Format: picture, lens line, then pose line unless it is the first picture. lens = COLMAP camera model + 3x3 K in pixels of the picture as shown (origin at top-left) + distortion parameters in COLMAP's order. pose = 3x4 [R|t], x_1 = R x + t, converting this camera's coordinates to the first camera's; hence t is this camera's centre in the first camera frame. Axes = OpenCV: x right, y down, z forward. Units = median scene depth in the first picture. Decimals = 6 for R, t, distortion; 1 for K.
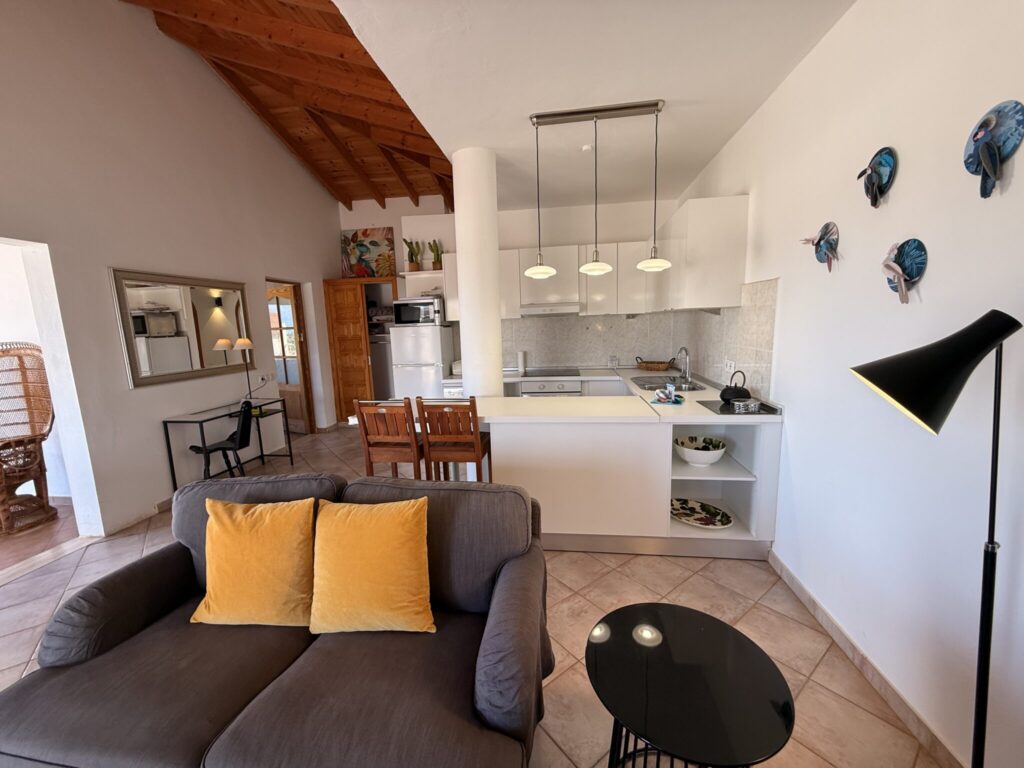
lens RADIAL K [[409.8, 0, 515.7], [0, 409.8, 383.2], [0, 0, 1]] dist [-0.000901, -0.000153]
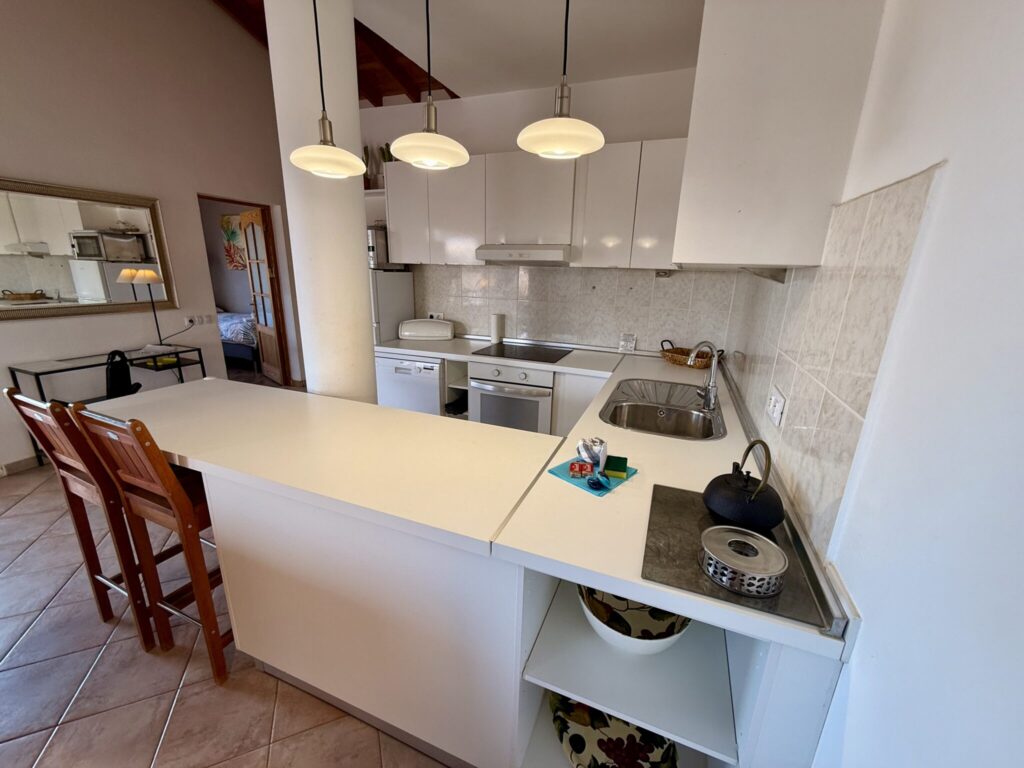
lens RADIAL K [[411.7, 0, 518.7], [0, 411.7, 383.7], [0, 0, 1]] dist [0.000529, -0.000021]
pose [[0.967121, 0.124890, -0.221540, 0.250222], [-0.095732, 0.985819, 0.137827, -0.069666], [0.235612, -0.112087, 0.965362, 0.364225]]
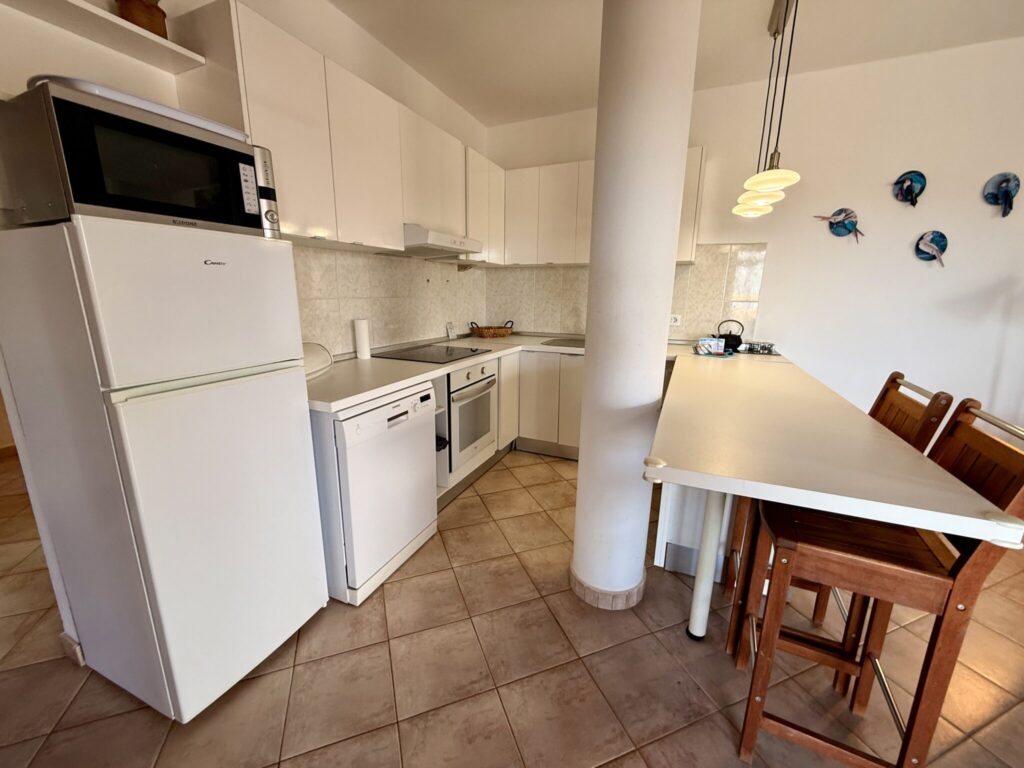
lens RADIAL K [[406.9, 0, 512.2], [0, 406.9, 385.2], [0, 0, 1]] dist [0.000298, 0.000179]
pose [[0.296405, -0.178267, 0.938278, -0.466809], [0.115232, 0.981924, 0.150157, -0.058635], [-0.948085, 0.063612, 0.311590, 0.763861]]
